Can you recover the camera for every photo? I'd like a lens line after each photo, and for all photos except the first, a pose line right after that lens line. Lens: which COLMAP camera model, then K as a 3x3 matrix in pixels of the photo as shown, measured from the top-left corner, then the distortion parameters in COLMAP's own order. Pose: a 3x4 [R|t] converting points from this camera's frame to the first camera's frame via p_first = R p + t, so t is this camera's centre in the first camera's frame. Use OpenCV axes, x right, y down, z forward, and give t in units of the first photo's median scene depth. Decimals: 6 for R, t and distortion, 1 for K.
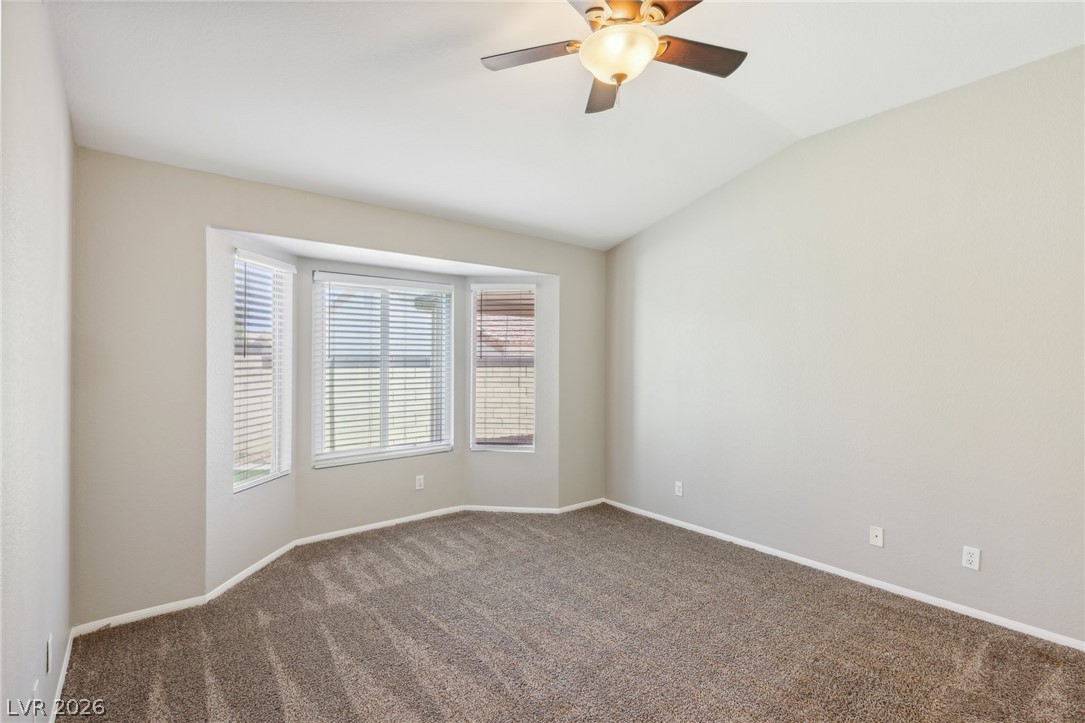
lens RADIAL K [[502.0, 0, 542.5], [0, 502.0, 361.5], [0, 0, 1]] dist [-0.001987, 0.000008]
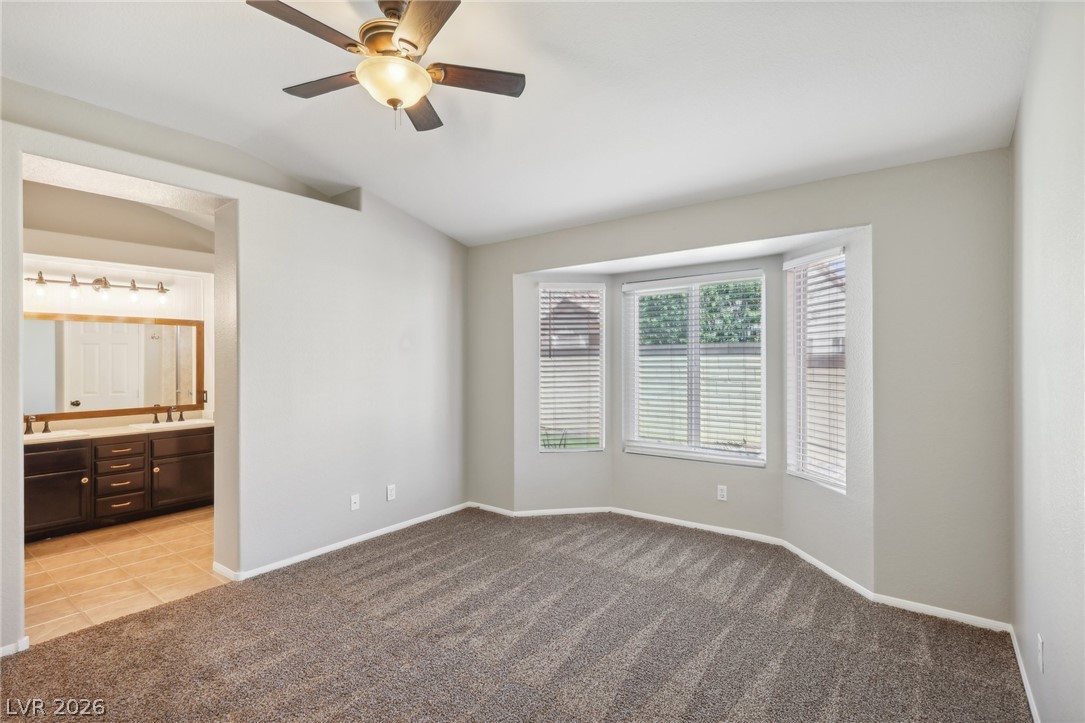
lens RADIAL K [[511.6, 0, 542.5], [0, 511.6, 361.5], [0, 0, 1]] dist [-0.000377, -0.000057]
pose [[0.249119, 0.000784, -0.968473, 0.689668], [0.004117, 0.999990, 0.001869, -0.001945], [0.968464, -0.004453, 0.249113, 0.543684]]
